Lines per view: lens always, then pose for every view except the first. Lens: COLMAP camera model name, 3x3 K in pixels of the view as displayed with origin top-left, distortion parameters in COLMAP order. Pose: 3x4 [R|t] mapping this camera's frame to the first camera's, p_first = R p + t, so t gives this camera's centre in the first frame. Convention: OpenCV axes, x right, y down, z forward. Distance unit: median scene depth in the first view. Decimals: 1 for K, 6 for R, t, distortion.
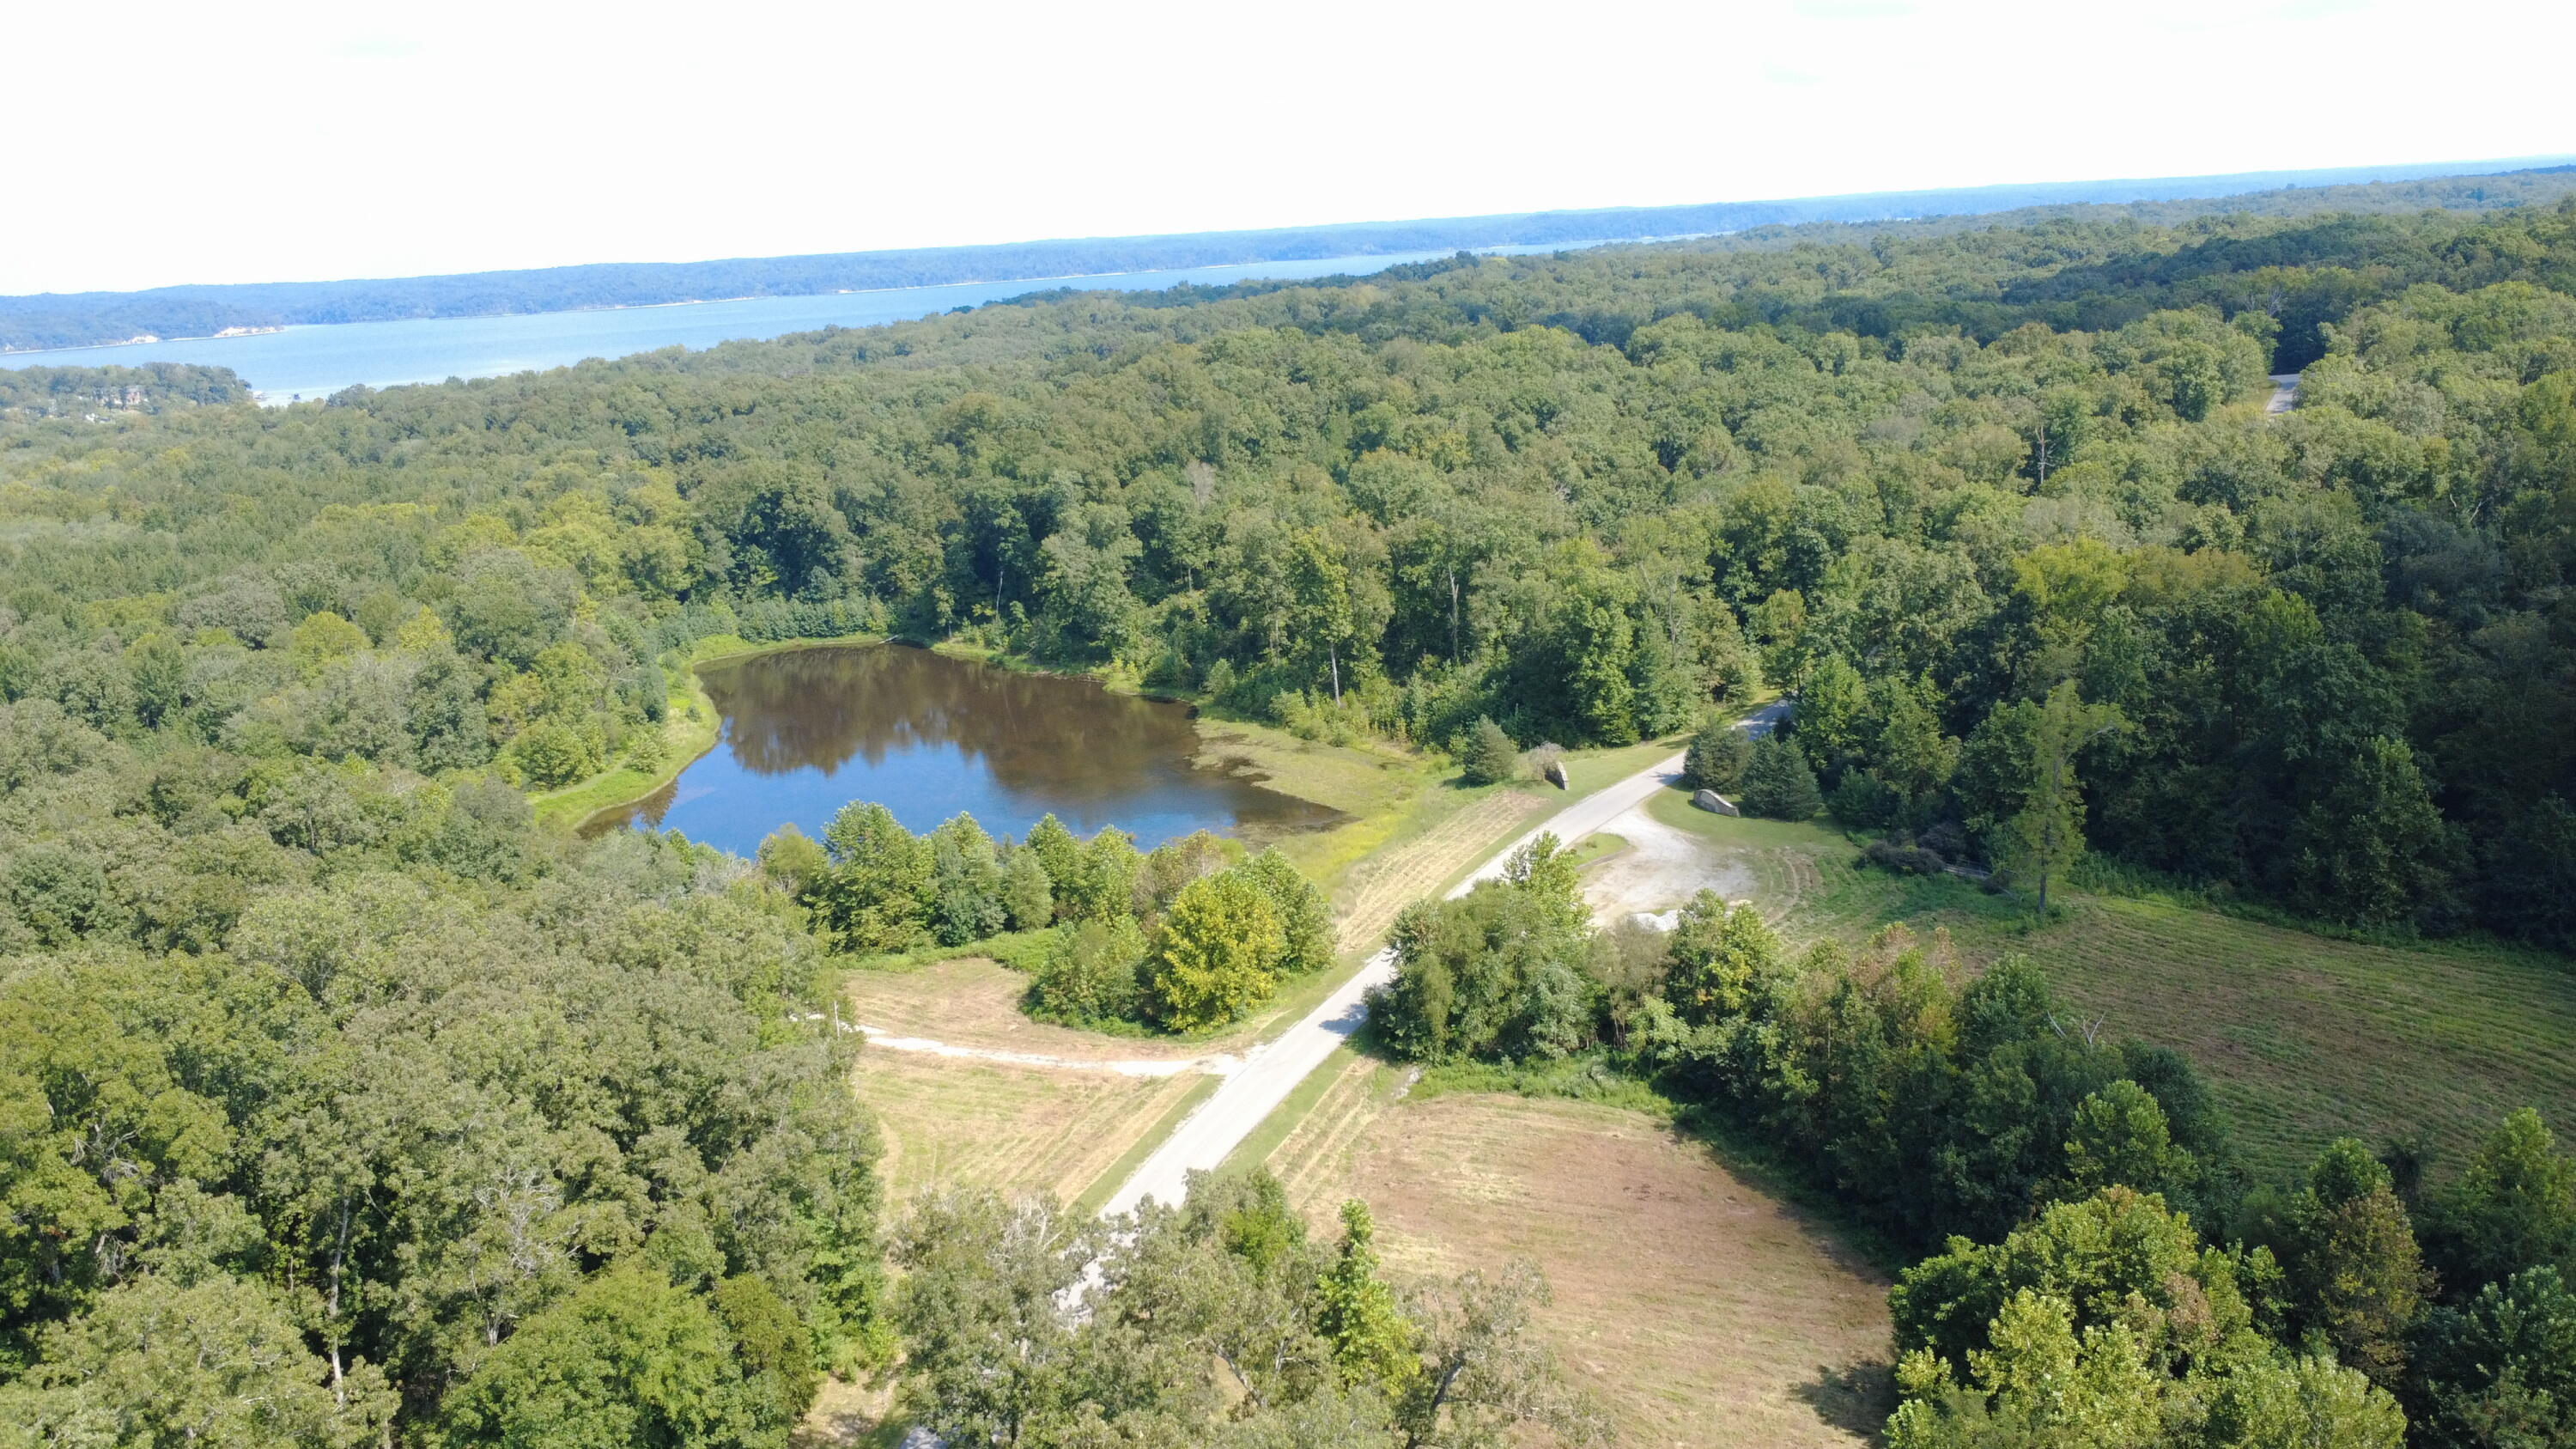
lens RADIAL K [[1929.8, 0, 1288.0], [0, 1929.8, 724.5], [0, 0, 1]] dist [-0.002739, 0.000446]
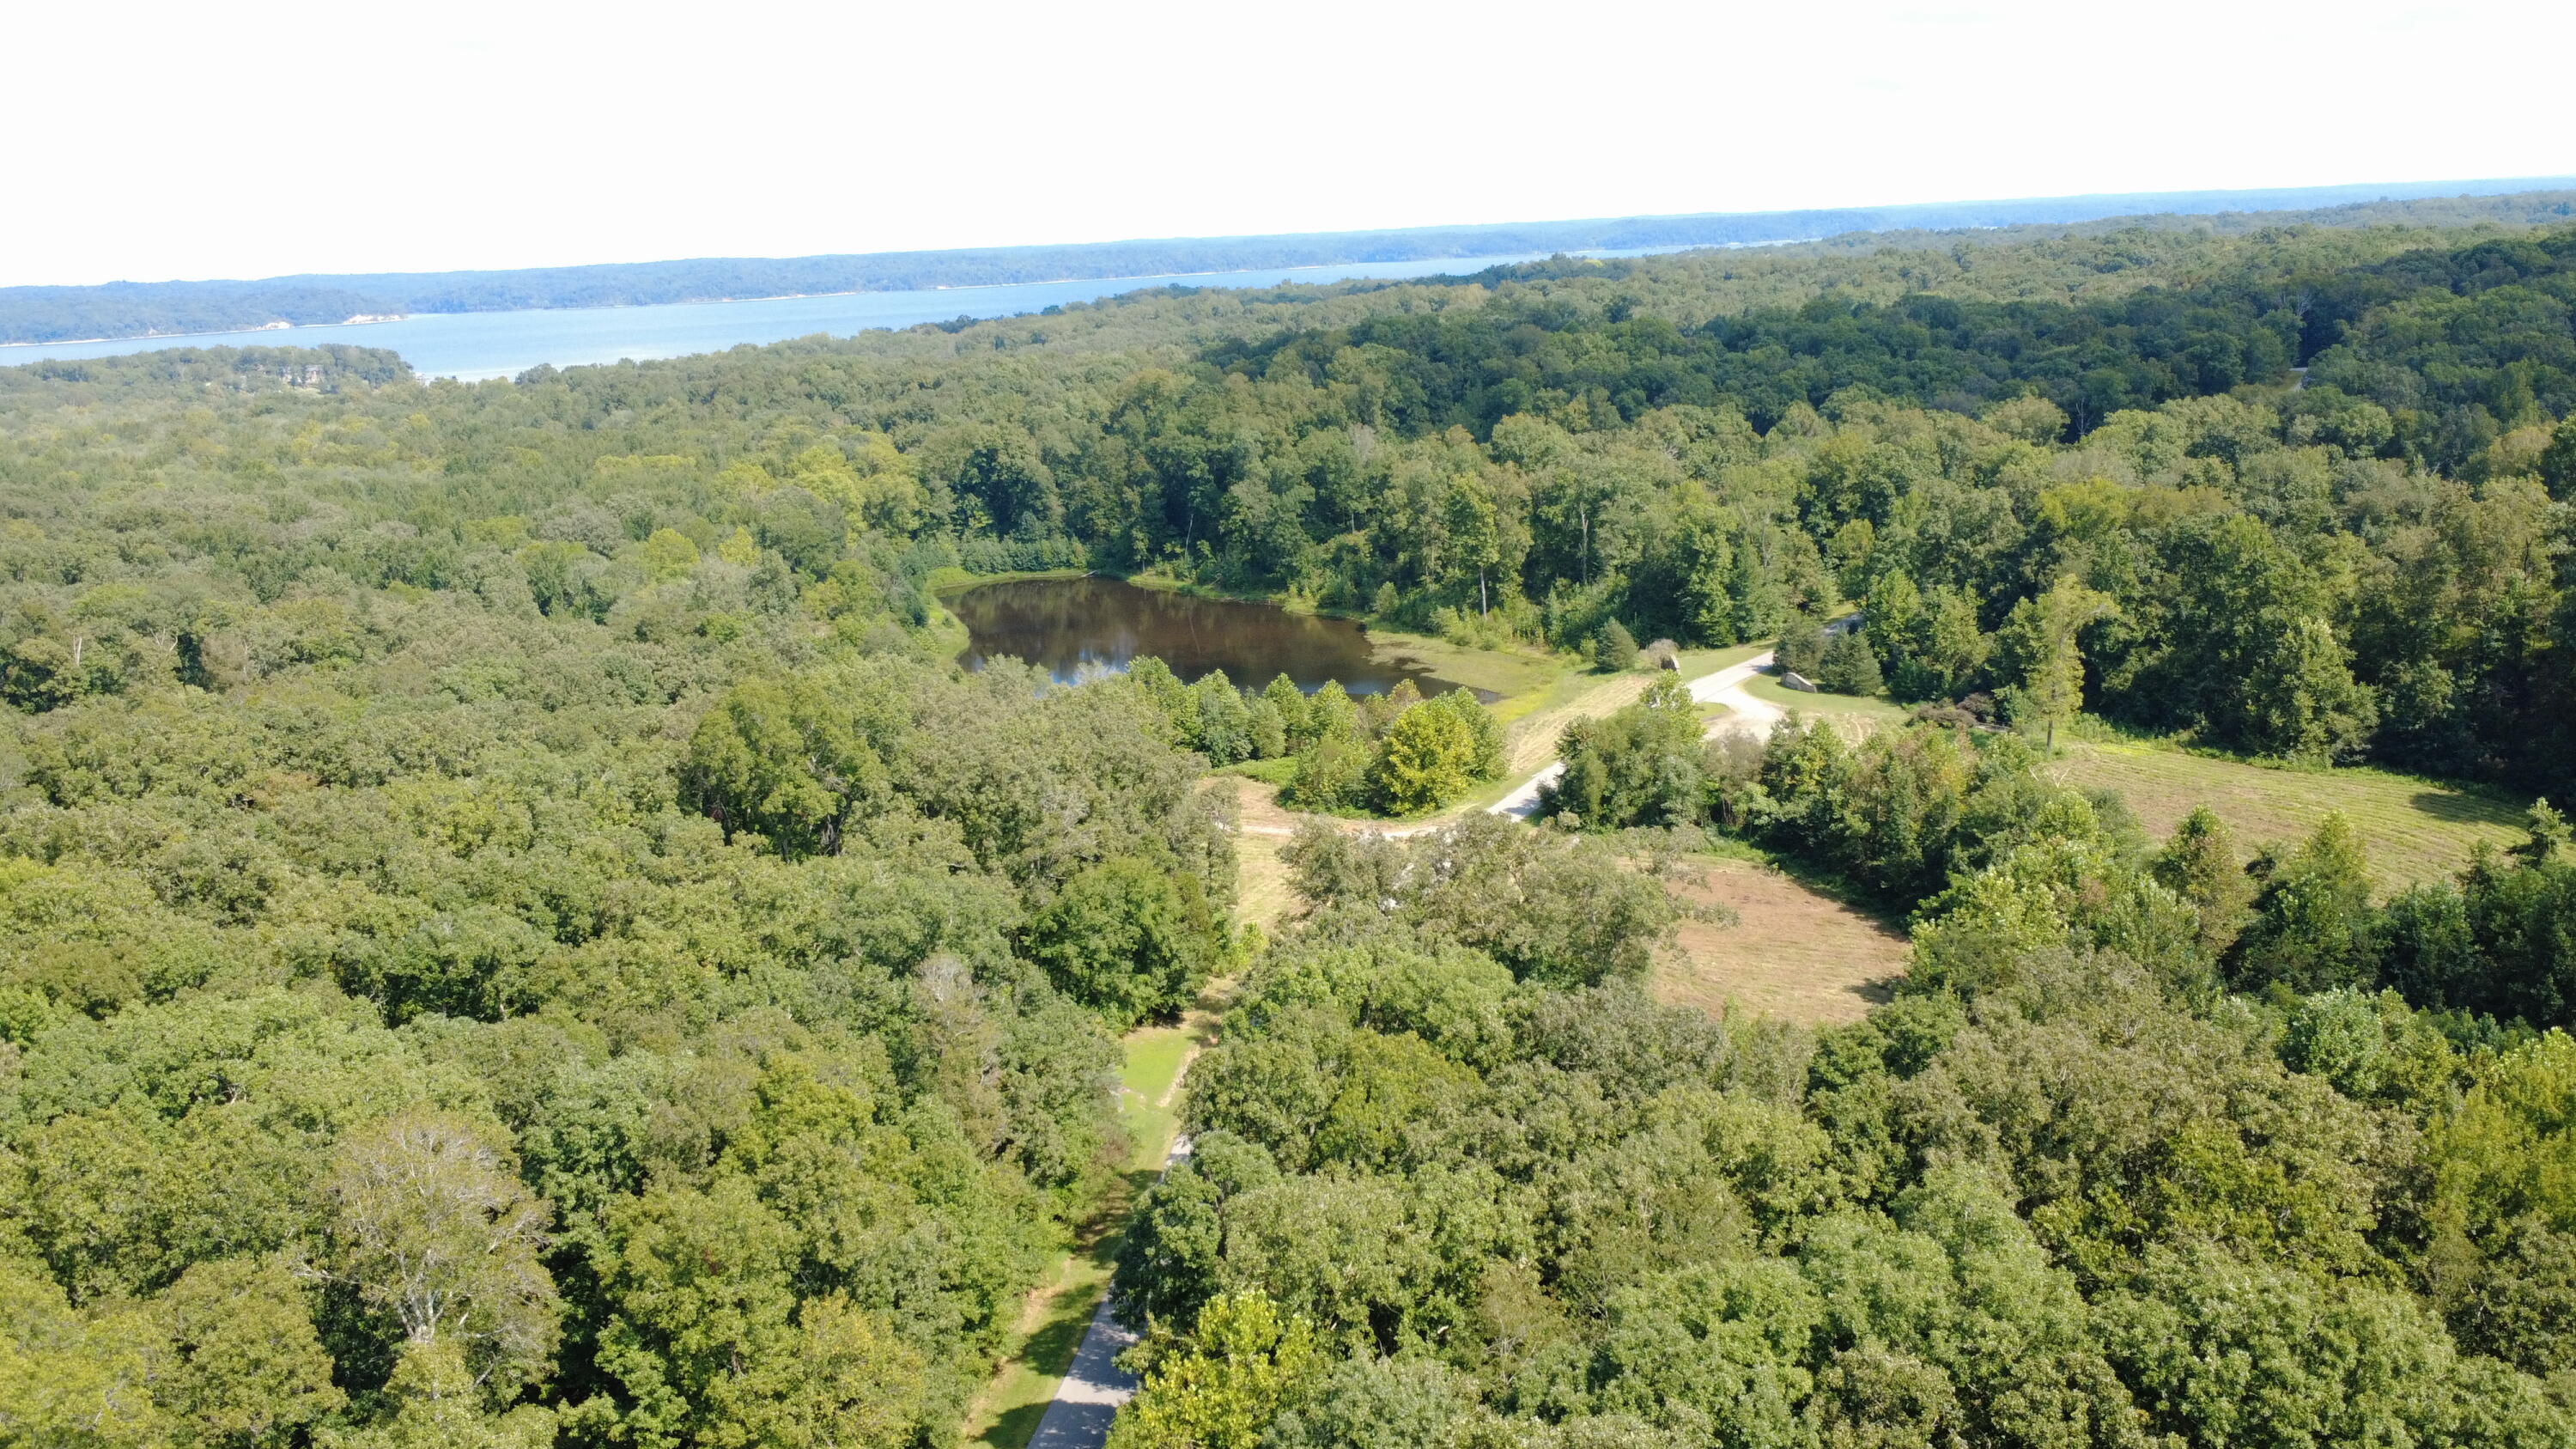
lens RADIAL K [[1929.8, 0, 1288.0], [0, 1929.8, 724.5], [0, 0, 1]] dist [-0.002739, 0.000446]
pose [[0.999096, 0.020074, -0.037476, -0.053897], [-0.020113, 0.999797, -0.000662, 0.062340], [0.037455, 0.001415, 0.999297, -0.230397]]
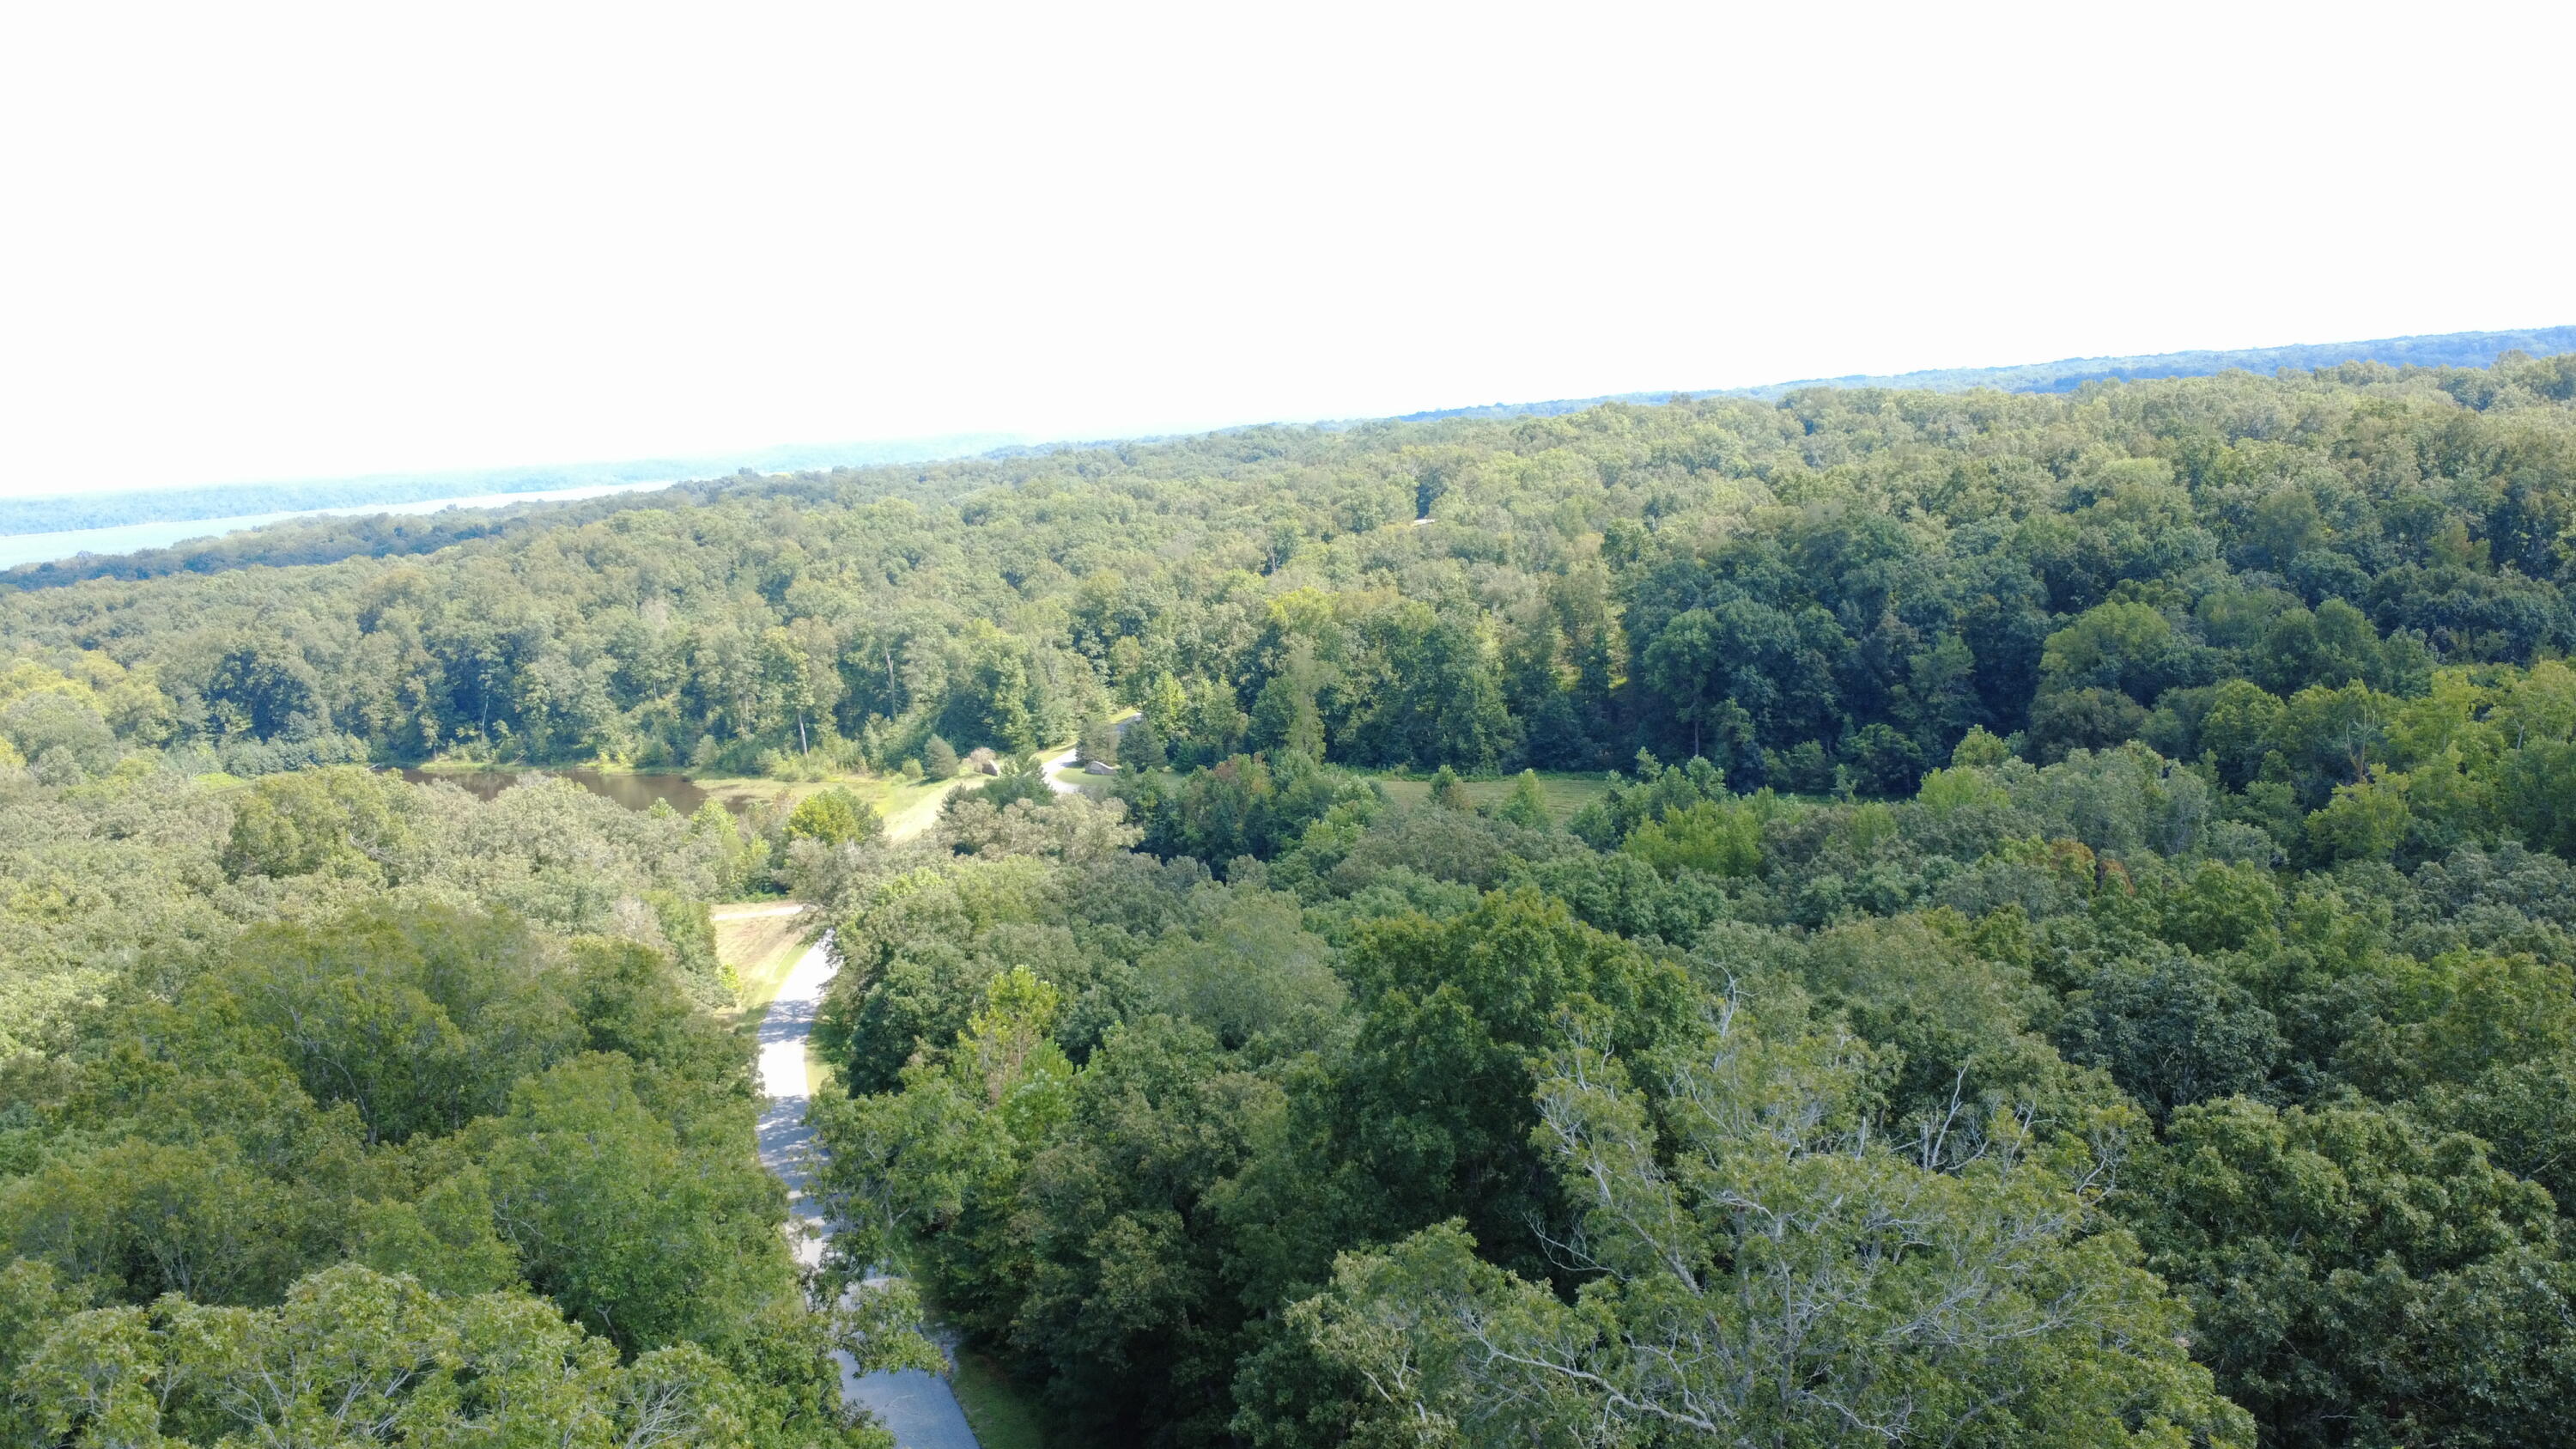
lens RADIAL K [[1929.8, 0, 1288.0], [0, 1929.8, 724.5], [0, 0, 1]] dist [-0.002739, 0.000446]
pose [[0.926614, -0.067230, 0.369954, -0.166769], [0.109074, 0.989640, -0.093352, 0.135226], [-0.359846, 0.126854, 0.924348, -0.381724]]
